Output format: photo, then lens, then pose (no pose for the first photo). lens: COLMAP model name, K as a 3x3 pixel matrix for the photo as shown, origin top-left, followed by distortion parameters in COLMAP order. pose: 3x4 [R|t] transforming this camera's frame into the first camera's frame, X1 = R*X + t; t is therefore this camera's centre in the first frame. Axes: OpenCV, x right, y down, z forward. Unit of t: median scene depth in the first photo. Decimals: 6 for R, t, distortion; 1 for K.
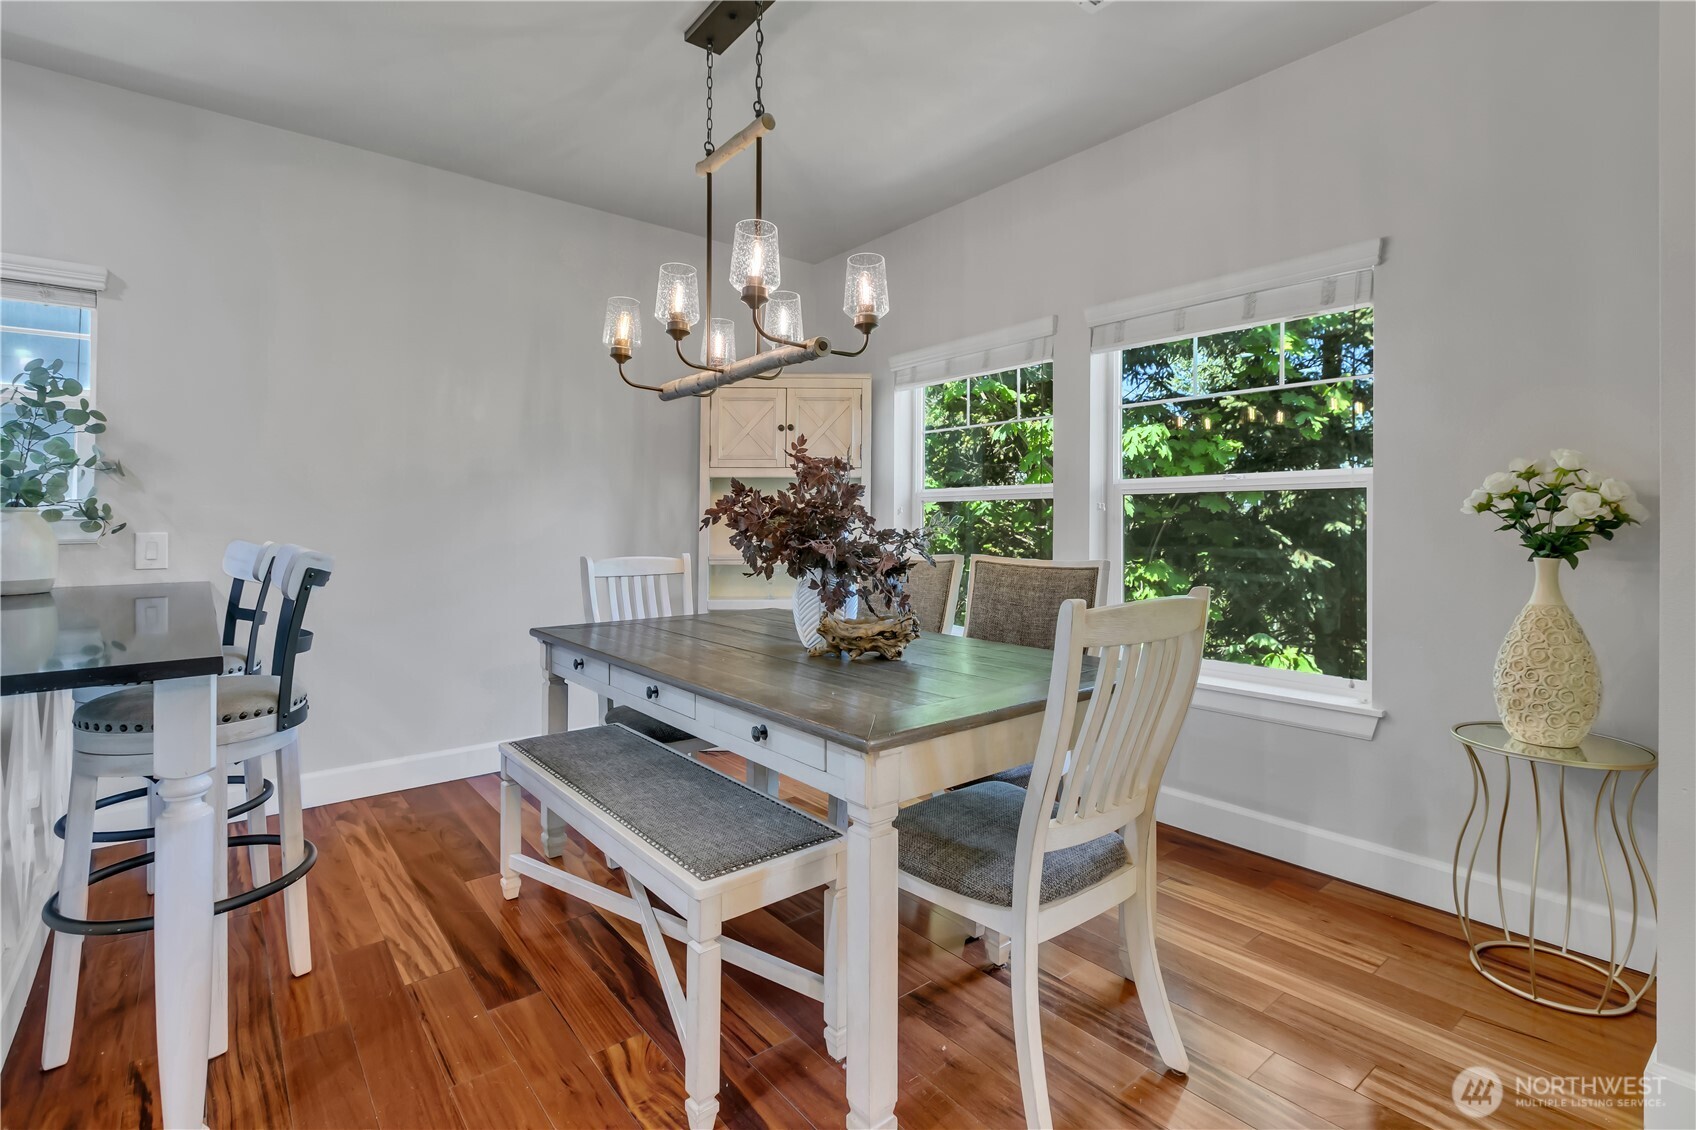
lens RADIAL K [[791.1, 0, 860.2], [0, 791.1, 521.7], [0, 0, 1]] dist [0.002891, -0.000040]
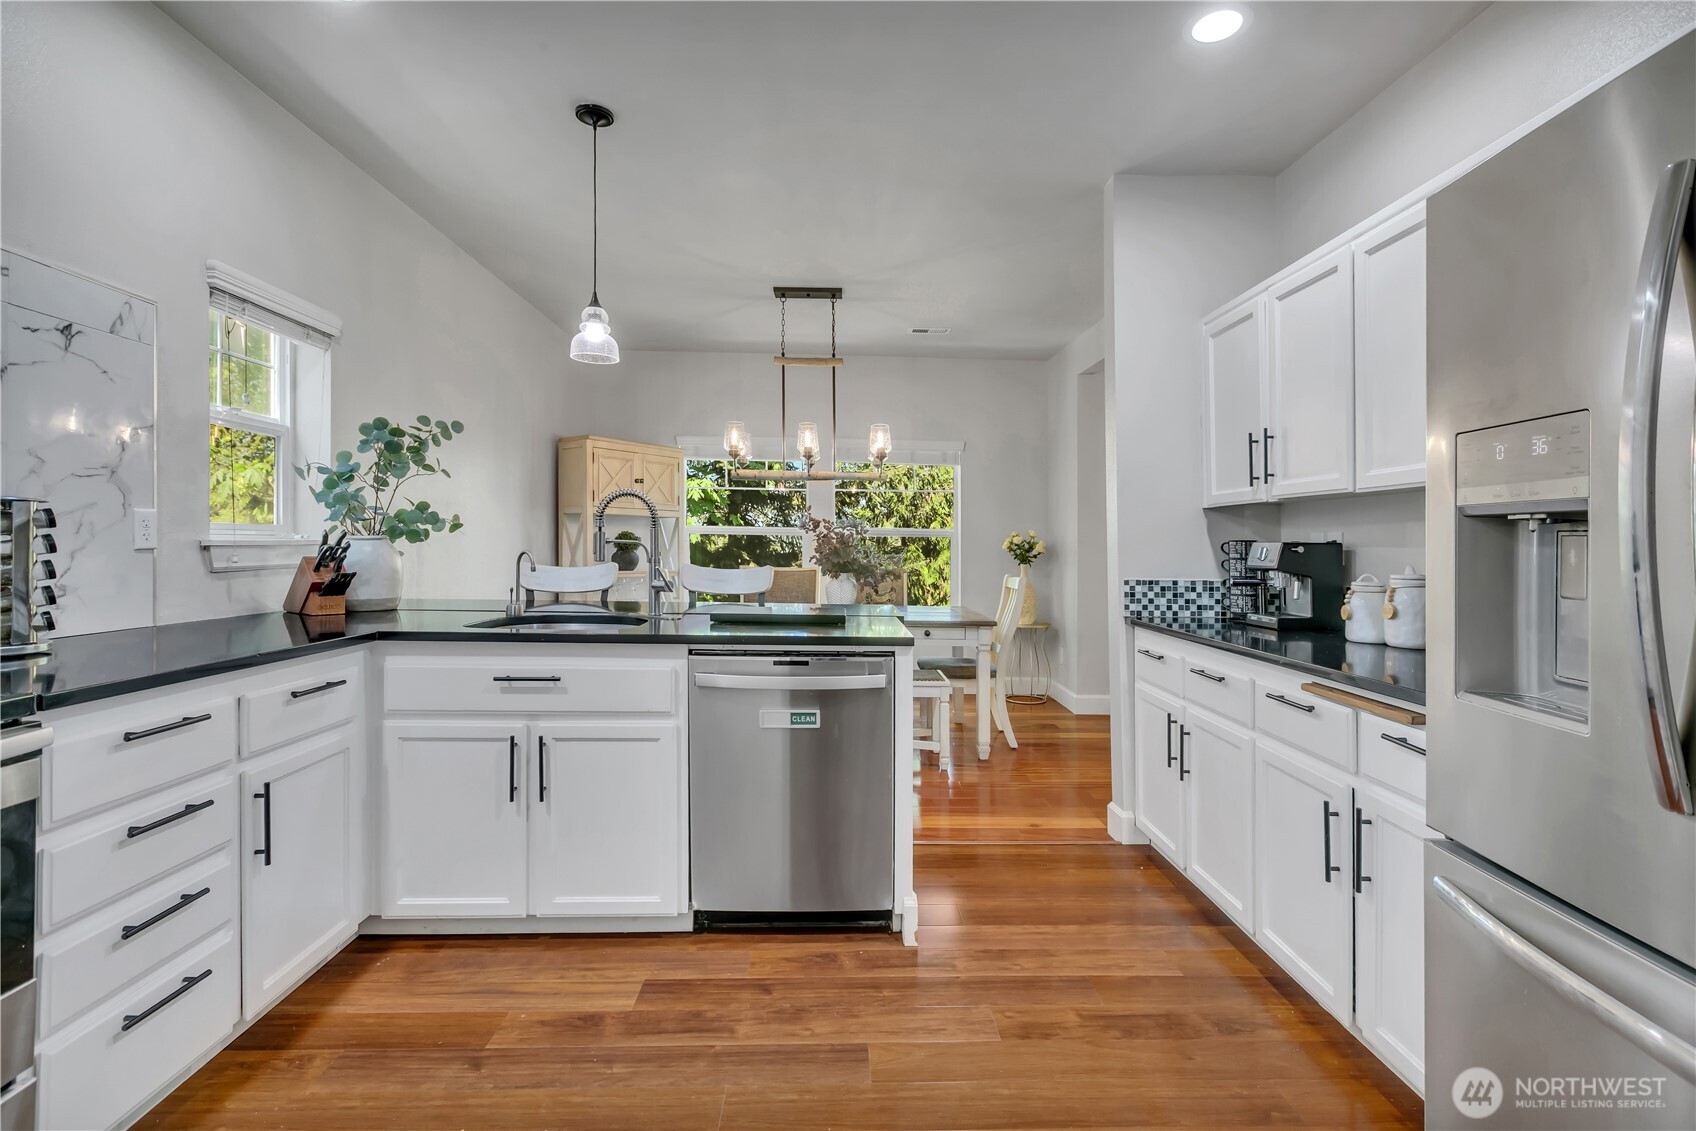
lens RADIAL K [[780.5, 0, 857.7], [0, 780.5, 532.2], [0, 0, 1]] dist [-0.001828, -0.000124]
pose [[0.605579, 0.023590, 0.795436, -1.427333], [-0.017732, 0.999712, -0.016149, -0.014940], [-0.795588, -0.004325, 0.605823, -0.232833]]
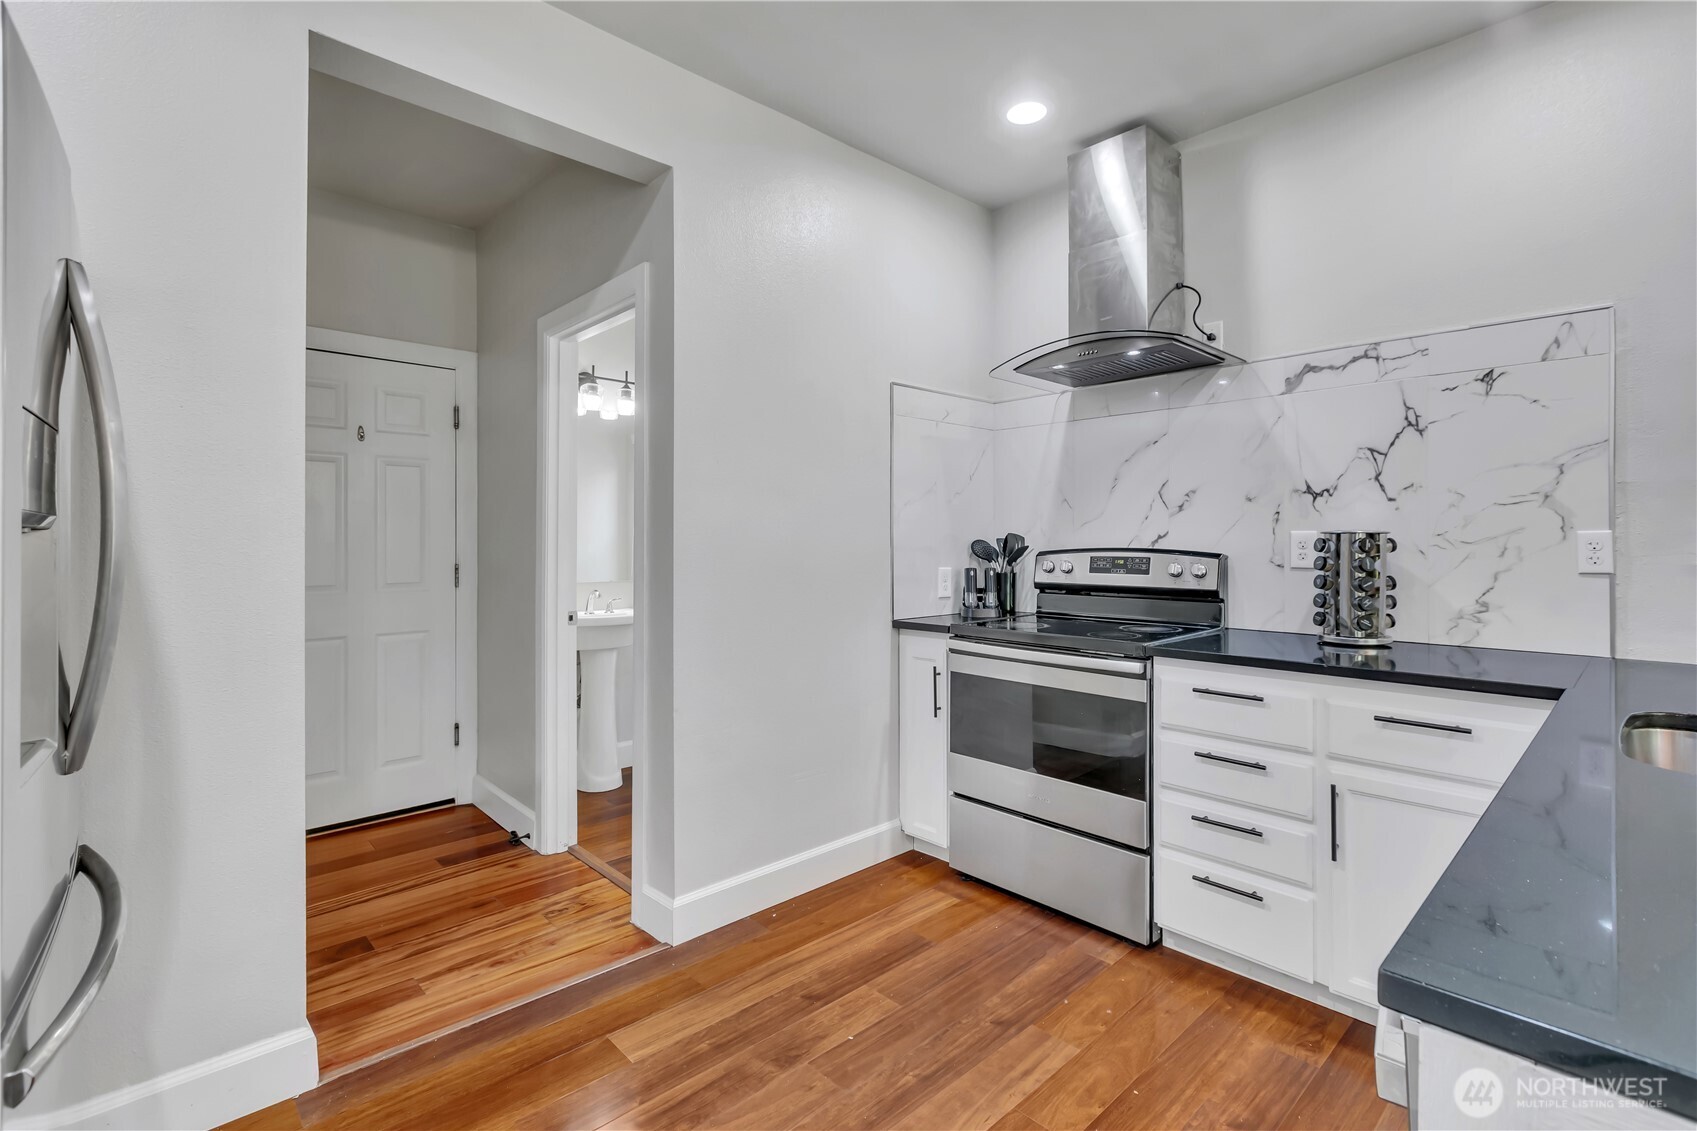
lens RADIAL K [[781.0, 0, 853.9], [0, 781.0, 540.6], [0, 0, 1]] dist [-0.001828, -0.000124]
pose [[0.065523, 0.001462, -0.997850, -0.515728], [0.002344, 0.999996, 0.001619, -0.032232], [0.997848, -0.002445, 0.065519, 0.073011]]
